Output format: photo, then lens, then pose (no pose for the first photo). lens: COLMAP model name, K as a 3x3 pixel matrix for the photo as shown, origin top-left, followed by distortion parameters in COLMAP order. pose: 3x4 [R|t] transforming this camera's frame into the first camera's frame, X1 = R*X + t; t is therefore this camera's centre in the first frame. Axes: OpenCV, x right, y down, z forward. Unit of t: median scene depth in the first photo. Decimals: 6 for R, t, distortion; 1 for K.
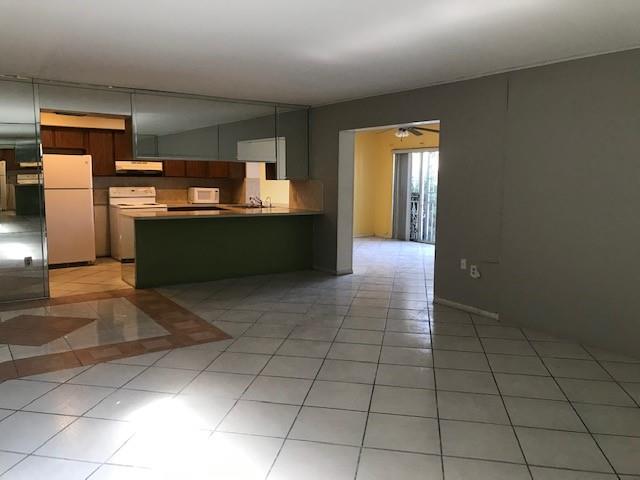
lens RADIAL K [[523.9, 0, 315.1], [0, 523.9, 238.0], [0, 0, 1]] dist [0.022460, -0.009105]
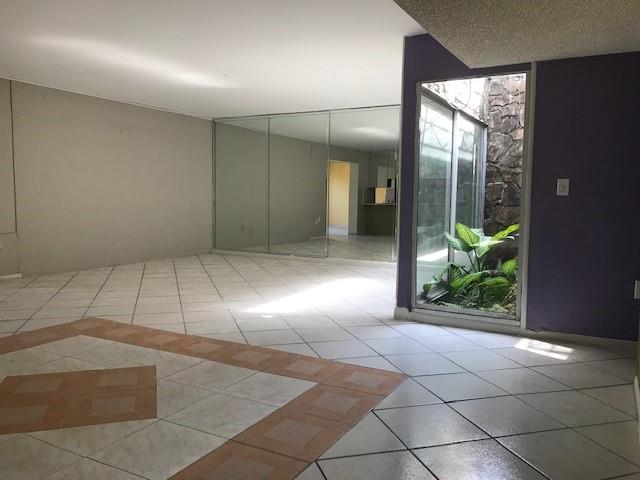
lens RADIAL K [[523.9, 0, 315.1], [0, 523.9, 238.0], [0, 0, 1]] dist [0.022460, -0.009105]
pose [[-0.456710, -0.087243, 0.885327, -0.642186], [0.092482, 0.985132, 0.144786, -0.032018], [-0.884796, 0.148002, -0.441851, 0.553891]]
